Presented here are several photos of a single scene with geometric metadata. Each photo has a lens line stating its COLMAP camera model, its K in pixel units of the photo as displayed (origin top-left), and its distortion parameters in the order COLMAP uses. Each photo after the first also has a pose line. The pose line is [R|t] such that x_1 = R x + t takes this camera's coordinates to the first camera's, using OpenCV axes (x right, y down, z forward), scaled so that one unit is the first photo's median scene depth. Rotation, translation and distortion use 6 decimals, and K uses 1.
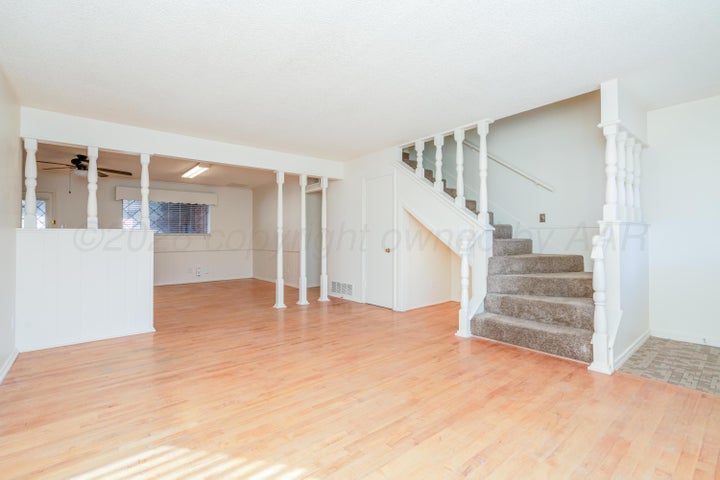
lens RADIAL K [[326.3, 0, 347.4], [0, 326.3, 237.0], [0, 0, 1]] dist [-0.008894, 0.002494]
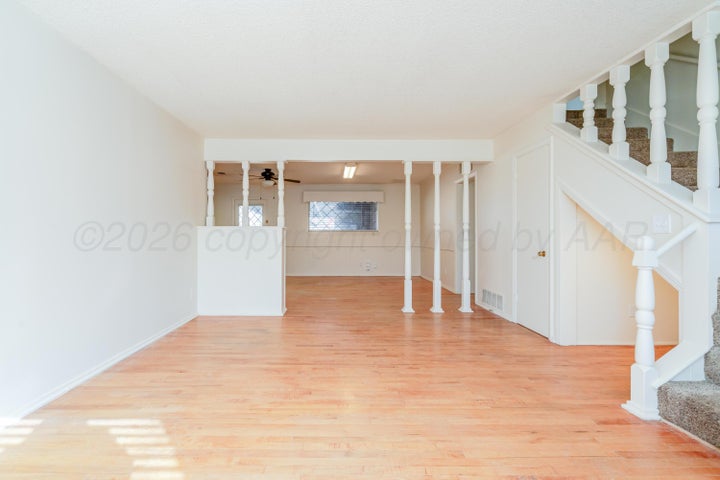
lens RADIAL K [[326.3, 0, 353.1], [0, 326.3, 233.4], [0, 0, 1]] dist [-0.008894, 0.002494]
pose [[0.783346, 0.005272, -0.621564, 0.290454], [-0.005201, 0.999985, 0.001928, -0.002030], [0.621565, 0.001722, 0.783361, 0.241199]]
